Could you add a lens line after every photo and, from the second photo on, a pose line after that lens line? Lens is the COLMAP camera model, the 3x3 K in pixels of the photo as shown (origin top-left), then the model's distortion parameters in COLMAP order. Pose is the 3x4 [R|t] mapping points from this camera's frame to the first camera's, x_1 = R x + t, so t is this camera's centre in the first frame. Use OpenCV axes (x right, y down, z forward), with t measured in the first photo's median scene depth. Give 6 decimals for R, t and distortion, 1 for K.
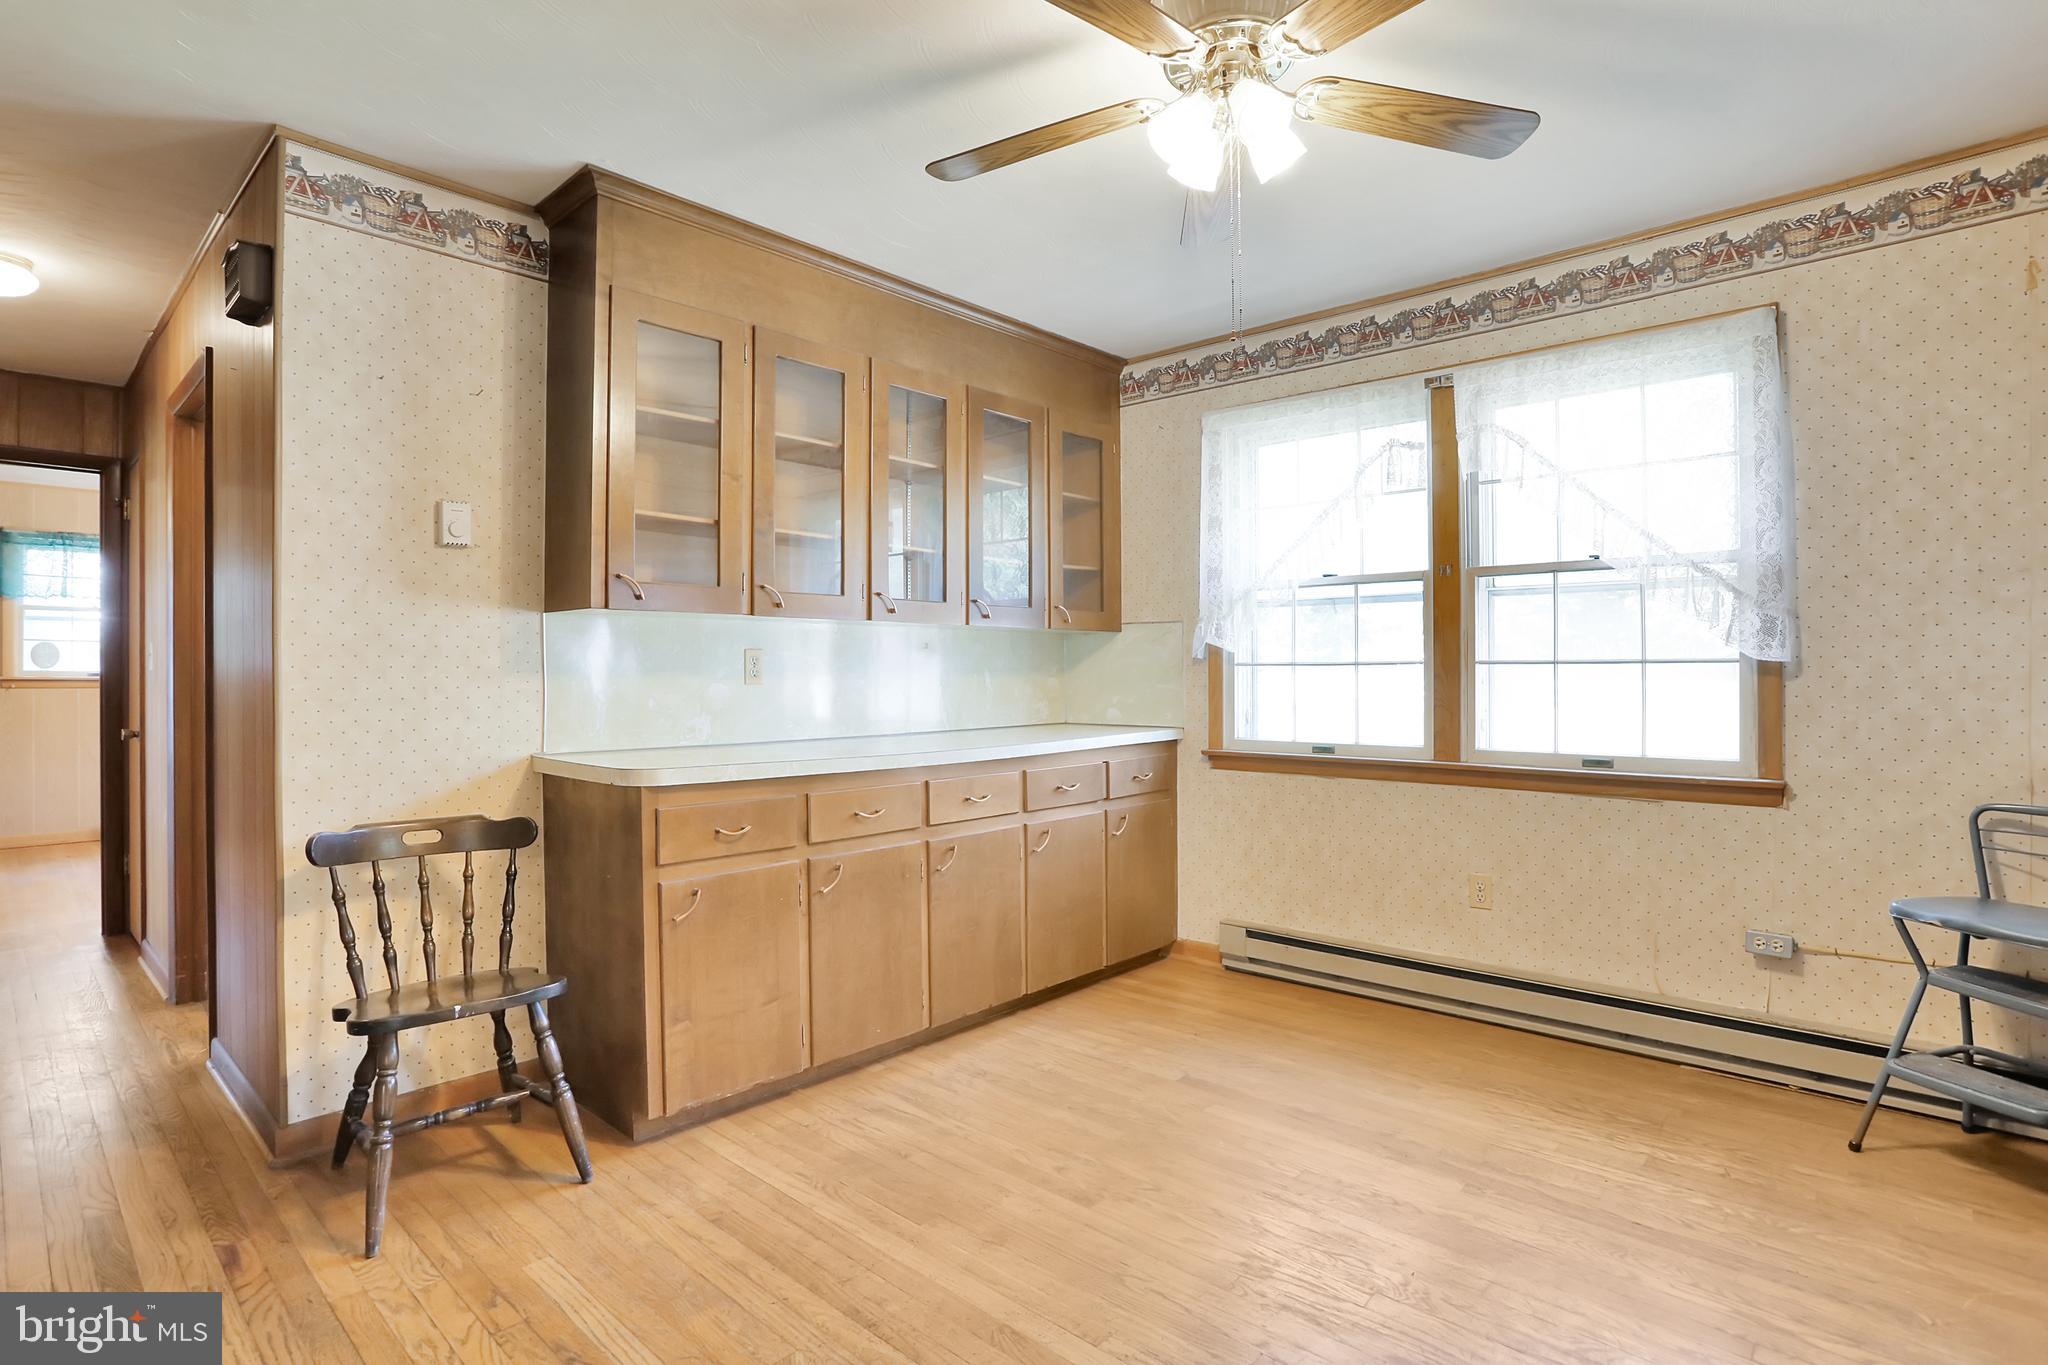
lens RADIAL K [[1013.3, 0, 1029.3], [0, 1013.3, 675.3], [0, 0, 1]] dist [-0.067602, 0.025067]
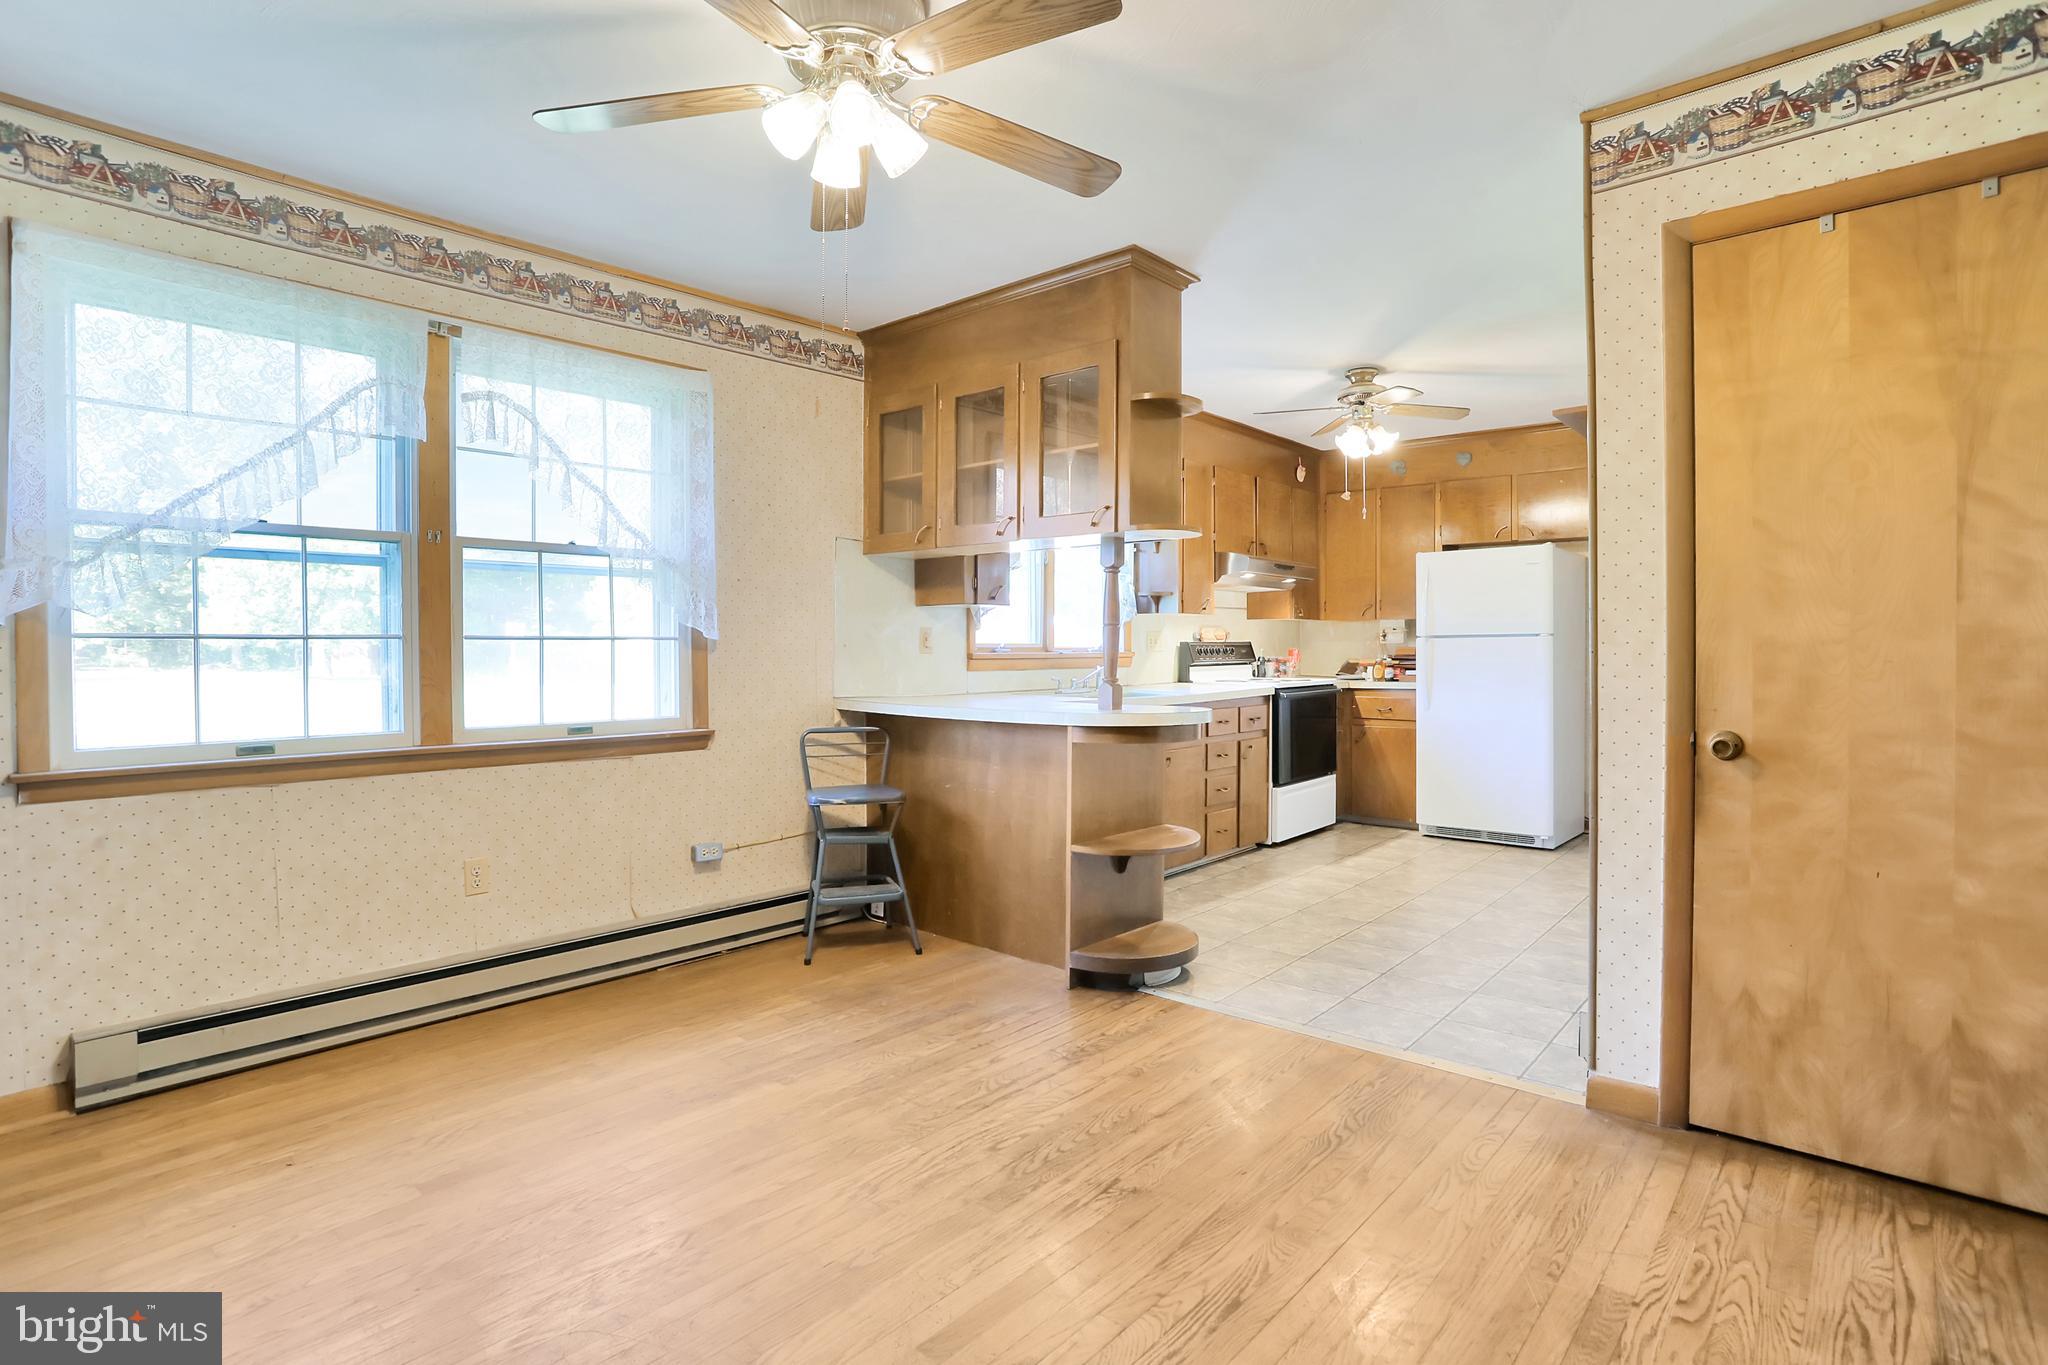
lens RADIAL K [[1021.9, 0, 1025.6], [0, 1021.9, 655.5], [0, 0, 1]] dist [-0.067318, 0.029154]
pose [[-0.017520, -0.005767, 0.999830, -0.577078], [0.003748, 0.999976, 0.005833, 0.001183], [-0.999839, 0.003849, -0.017498, 0.546052]]
